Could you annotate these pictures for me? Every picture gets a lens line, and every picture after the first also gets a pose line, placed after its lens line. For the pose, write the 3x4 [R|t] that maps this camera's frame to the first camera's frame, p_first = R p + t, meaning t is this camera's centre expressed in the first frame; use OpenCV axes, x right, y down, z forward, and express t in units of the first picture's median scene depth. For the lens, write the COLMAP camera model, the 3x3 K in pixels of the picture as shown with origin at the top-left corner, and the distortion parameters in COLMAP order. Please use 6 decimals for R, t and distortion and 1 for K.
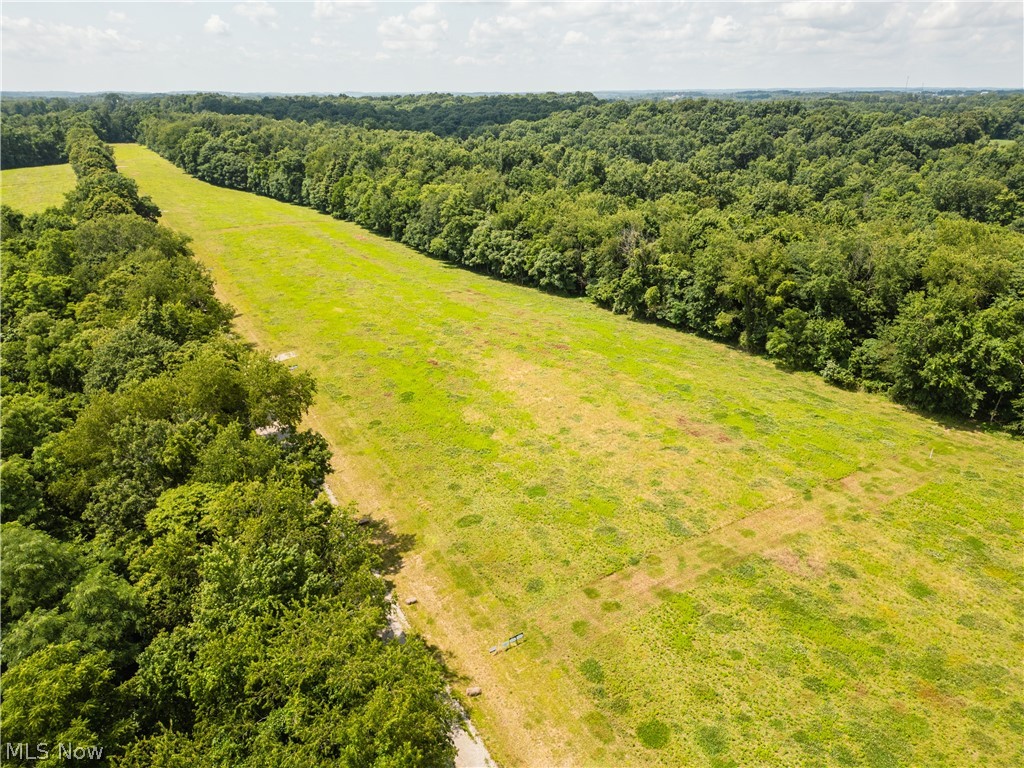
lens RADIAL K [[719.5, 0, 507.1], [0, 719.5, 380.9], [0, 0, 1]] dist [0.059874, -0.050818]
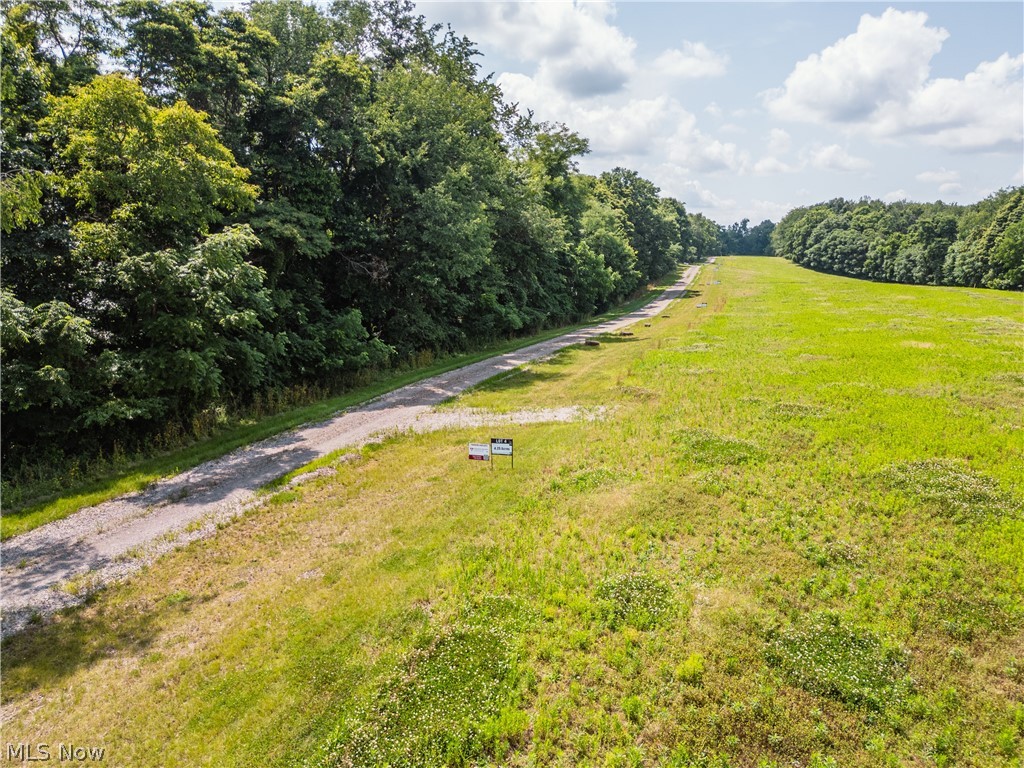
lens RADIAL K [[719.5, 0, 505.2], [0, 719.5, 378.6], [0, 0, 1]] dist [0.059874, -0.050818]
pose [[0.670757, 0.139560, -0.728428, -0.117241], [-0.288630, 0.953833, -0.083033, -0.014706], [0.683211, 0.265941, 0.680072, 0.613309]]
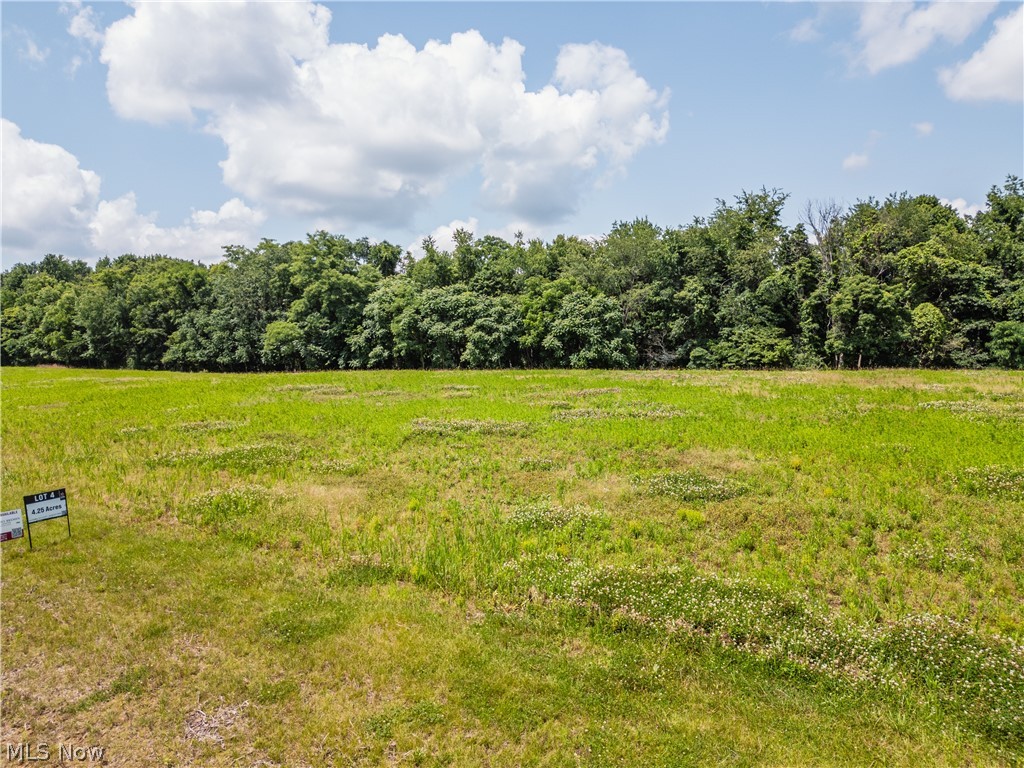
lens RADIAL K [[719.5, 0, 504.0], [0, 719.5, 384.9], [0, 0, 1]] dist [0.059874, -0.050818]
pose [[0.898623, -0.024925, 0.438014, -0.195238], [0.165652, 0.943758, -0.286146, 0.003345], [-0.406247, 0.329696, 0.852211, 0.614099]]
